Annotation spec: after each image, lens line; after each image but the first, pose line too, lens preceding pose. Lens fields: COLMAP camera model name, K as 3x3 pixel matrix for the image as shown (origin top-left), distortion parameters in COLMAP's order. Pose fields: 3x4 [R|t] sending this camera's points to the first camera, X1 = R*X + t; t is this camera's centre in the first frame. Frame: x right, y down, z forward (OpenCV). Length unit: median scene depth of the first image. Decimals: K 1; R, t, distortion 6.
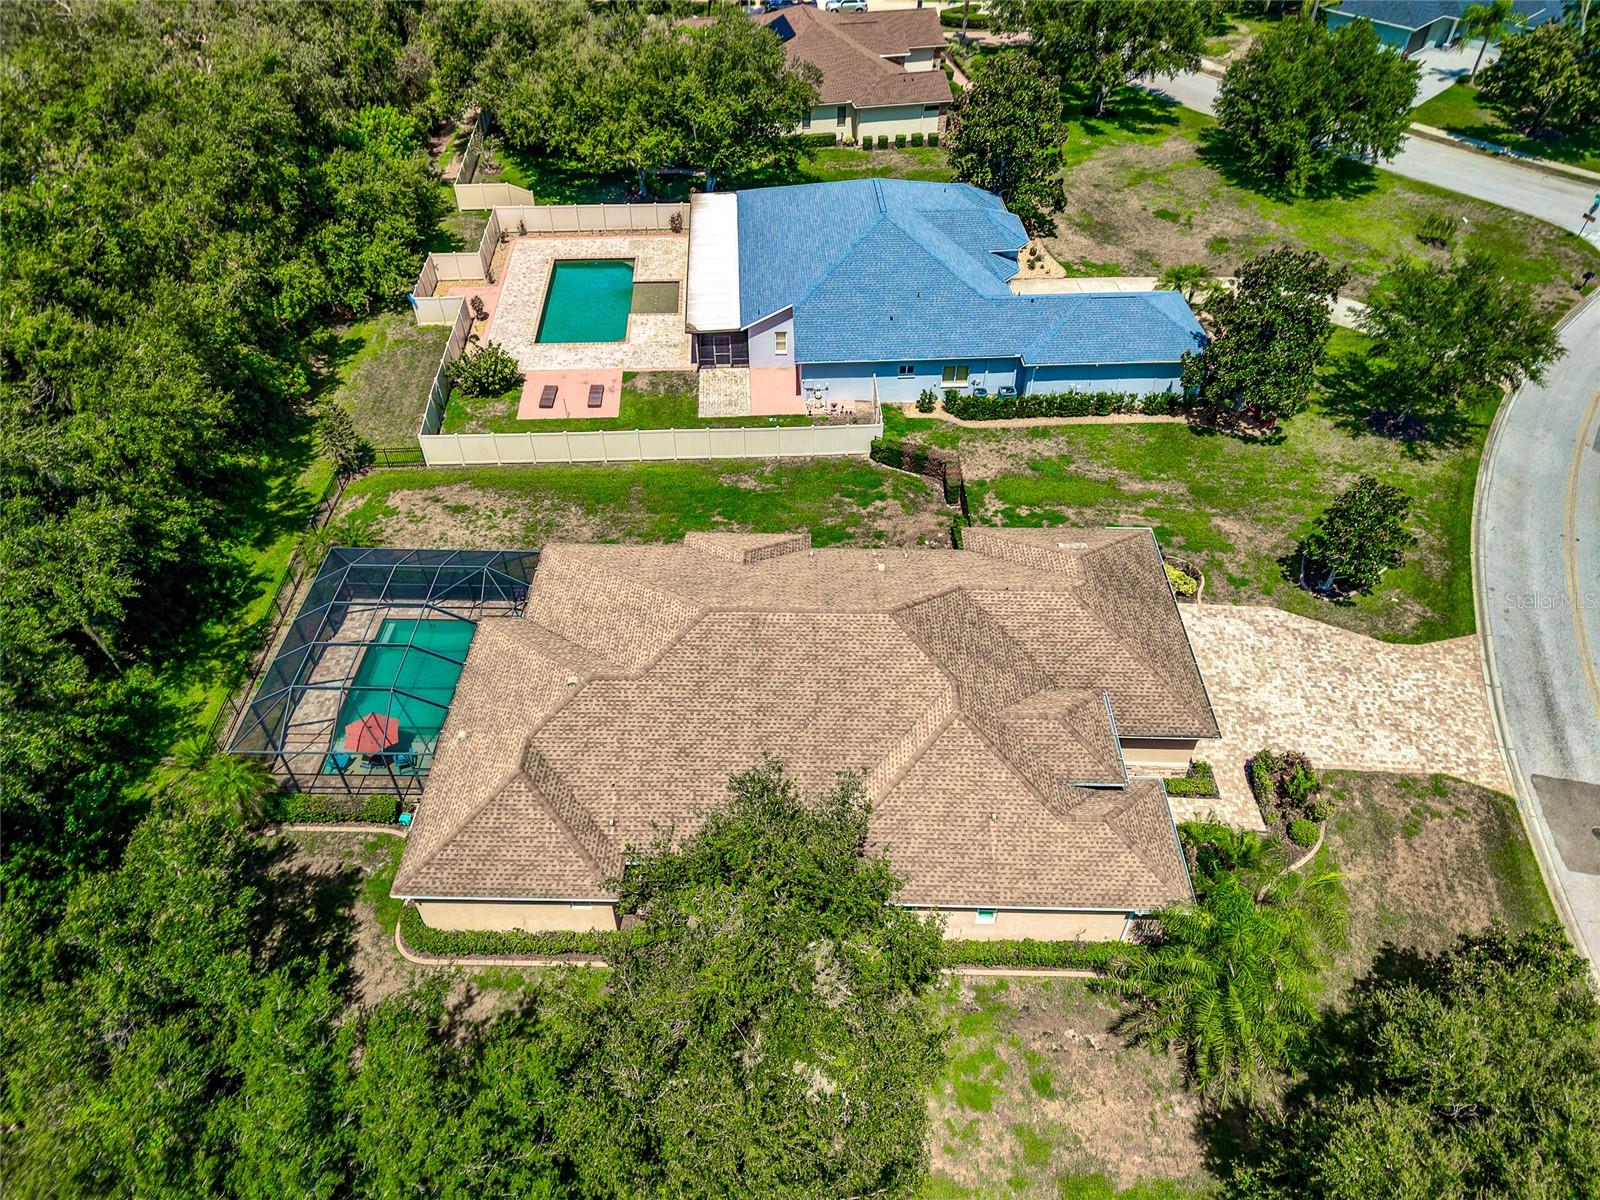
lens RADIAL K [[1065.1, 0, 795.4], [0, 1065.1, 597.5], [0, 0, 1]] dist [0.027272, -0.024743]
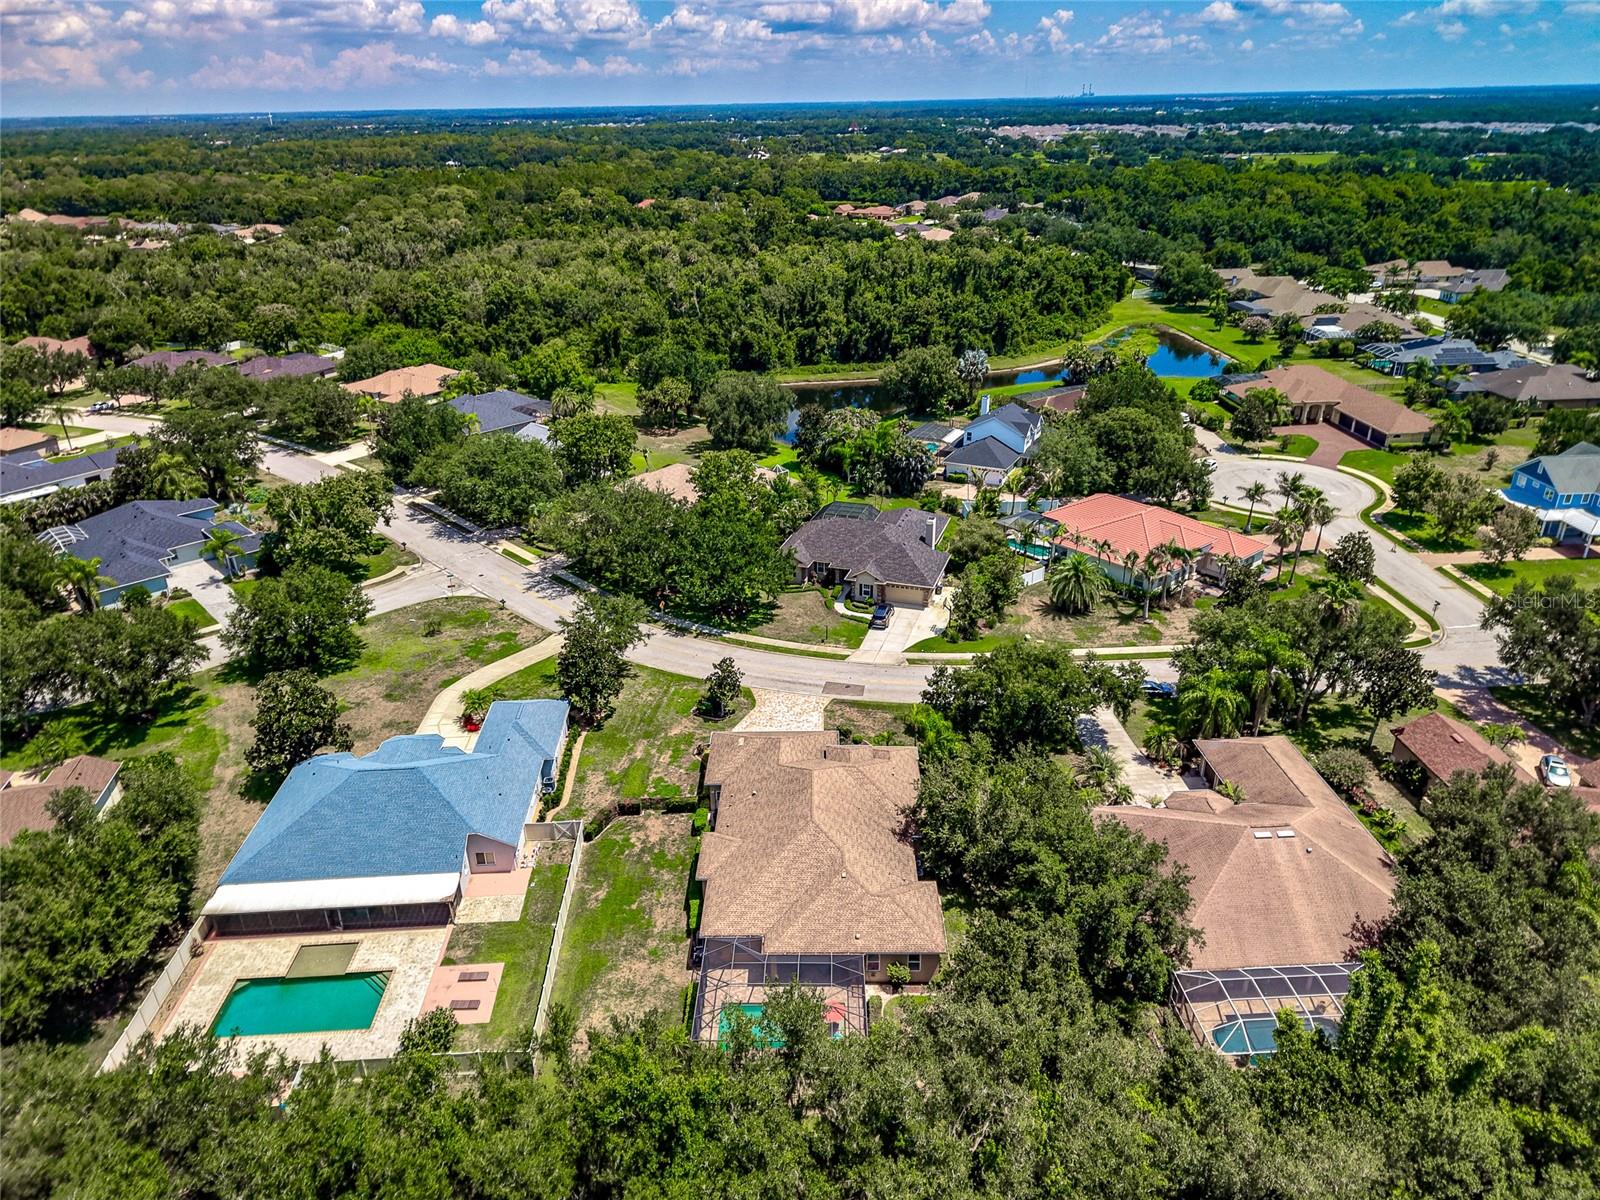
lens RADIAL K [[1065.1, 0, 788.3], [0, 1065.1, 596.7], [0, 0, 1]] dist [0.027272, -0.024743]
pose [[0.000449, -0.418289, 0.908314, -1.212851], [0.708080, 0.641522, 0.295079, -0.619591], [-0.706132, 0.643027, 0.296470, 0.079905]]
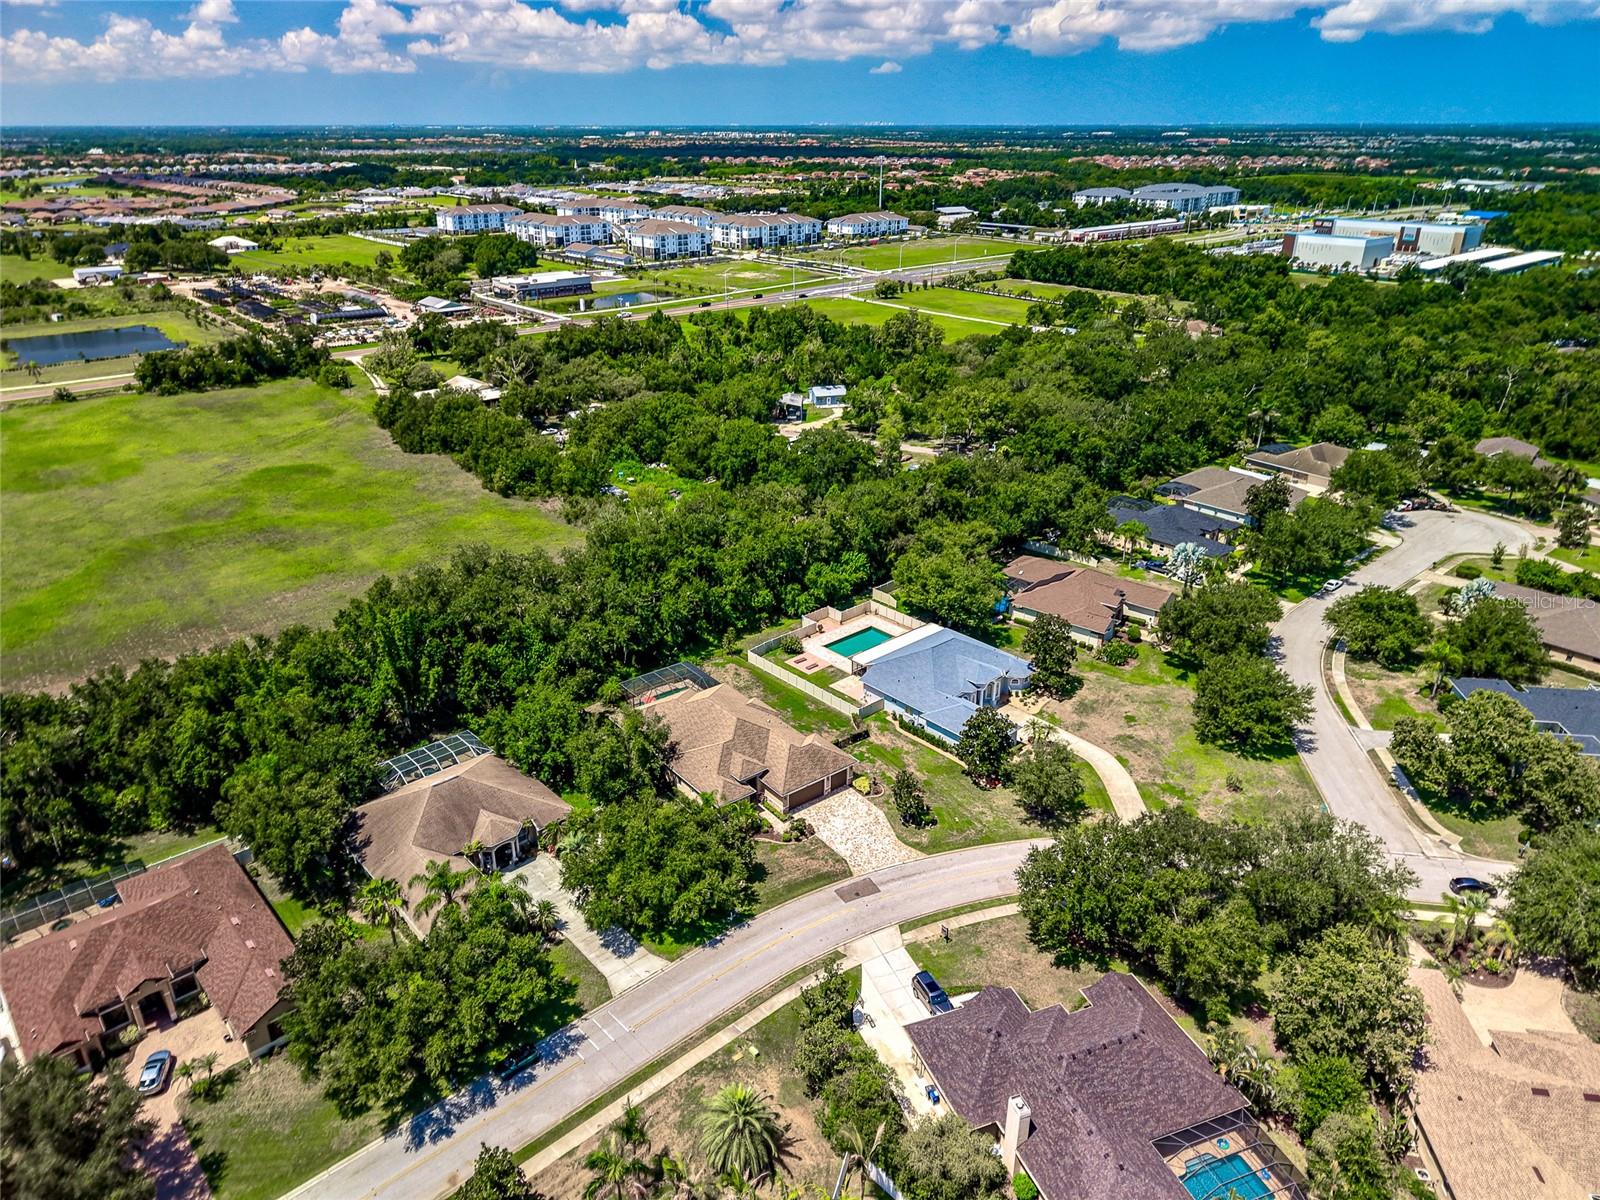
lens RADIAL K [[1065.1, 0, 799.0], [0, 1065.1, 597.1], [0, 0, 1]] dist [0.027272, -0.024743]
pose [[0.637143, 0.314864, -0.703498, 1.673926], [-0.533584, 0.838847, -0.107813, -0.034284], [0.556180, 0.444067, 0.702472, -0.989527]]
